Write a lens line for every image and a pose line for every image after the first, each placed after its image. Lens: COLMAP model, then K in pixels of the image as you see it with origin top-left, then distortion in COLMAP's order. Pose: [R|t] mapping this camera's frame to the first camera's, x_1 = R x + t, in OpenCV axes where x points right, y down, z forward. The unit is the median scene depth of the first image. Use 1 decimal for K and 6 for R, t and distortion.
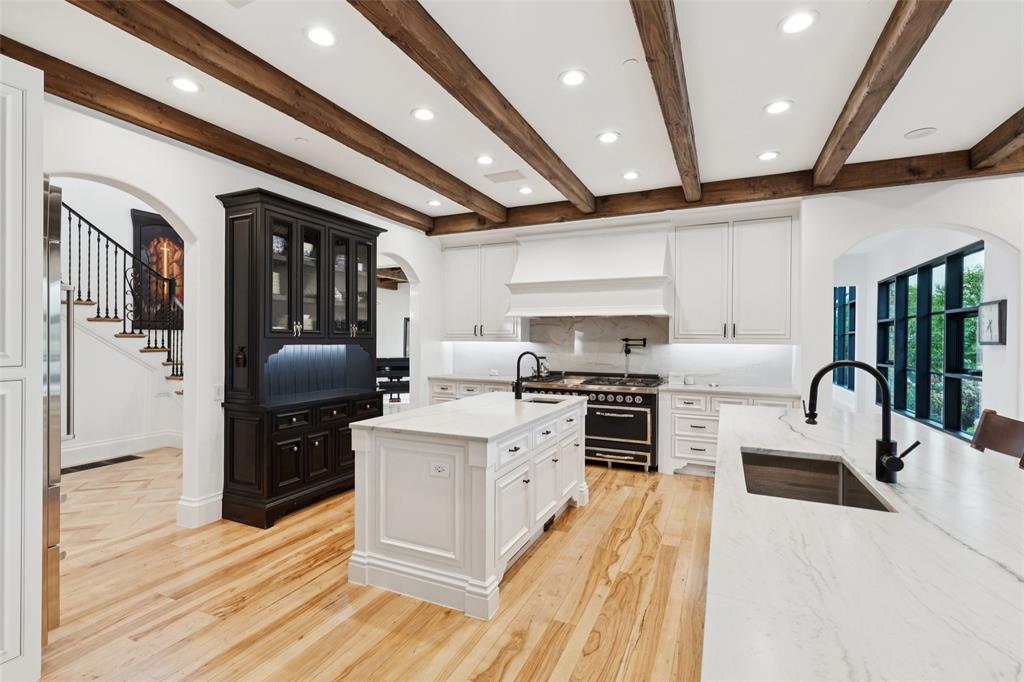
lens RADIAL K [[461.3, 0, 512.0], [0, 461.3, 341.0], [0, 0, 1]] dist [0.010925, -0.000286]
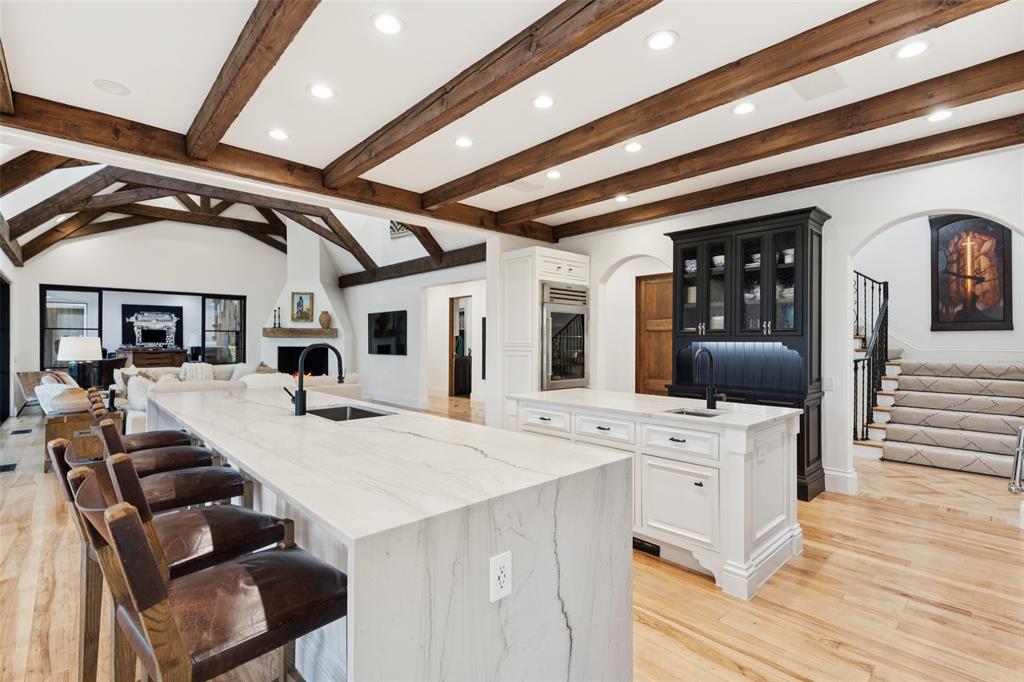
lens RADIAL K [[470.1, 0, 515.4], [0, 470.1, 342.4], [0, 0, 1]] dist [-0.000811, -0.000406]
pose [[-0.372310, -0.000585, -0.928108, 0.746379], [-0.011793, 0.999922, 0.004101, 0.010026], [0.928033, 0.012472, -0.372288, 0.830833]]
